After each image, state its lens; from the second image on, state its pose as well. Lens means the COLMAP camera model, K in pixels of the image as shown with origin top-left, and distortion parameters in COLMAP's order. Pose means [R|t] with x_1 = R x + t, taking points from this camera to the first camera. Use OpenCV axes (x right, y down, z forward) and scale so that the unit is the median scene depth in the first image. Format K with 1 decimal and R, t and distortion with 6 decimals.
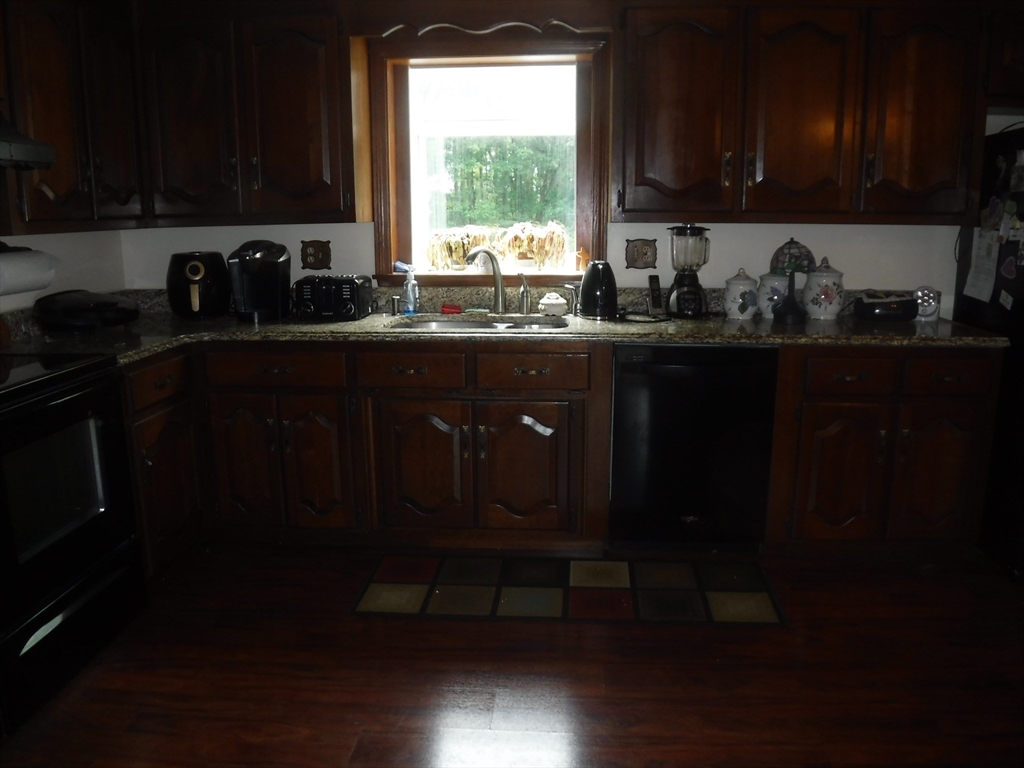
lens RADIAL K [[826.8, 0, 513.8], [0, 826.8, 383.0], [0, 0, 1]] dist [-0.082101, 0.007931]
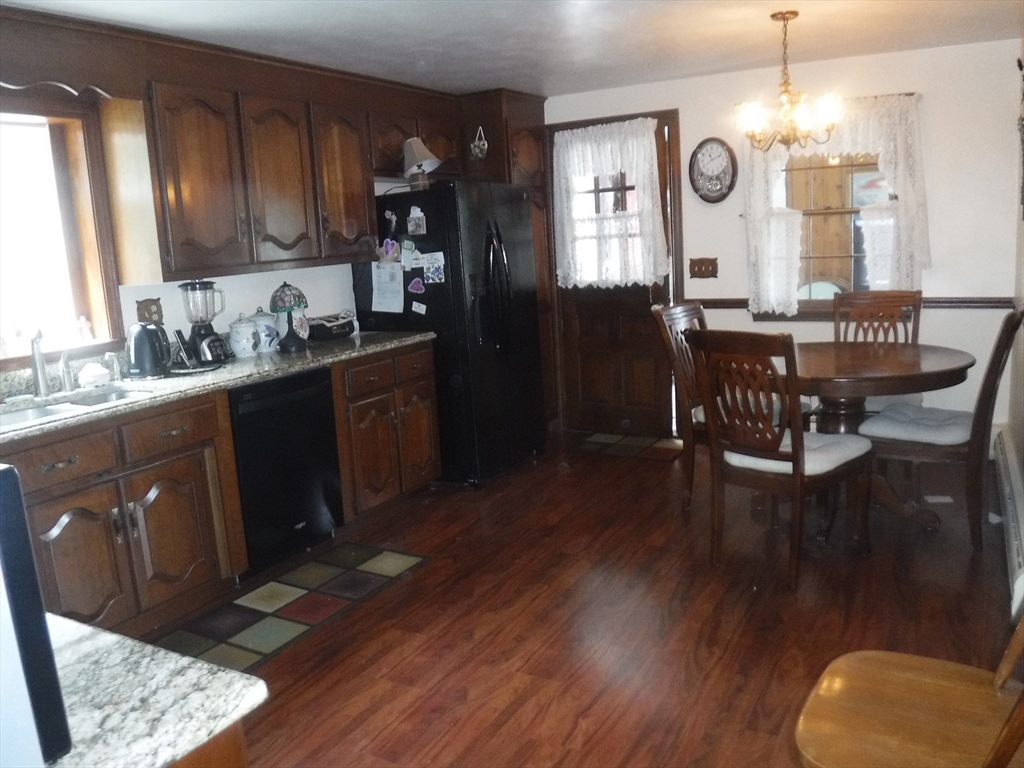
lens RADIAL K [[826.8, 0, 511.8], [0, 826.8, 385.3], [0, 0, 1]] dist [-0.082101, 0.007931]
pose [[0.435593, -0.186985, 0.880509, -0.620275], [0.242112, 0.966477, 0.085466, -0.050995], [-0.866972, 0.175953, 0.466261, 0.161665]]
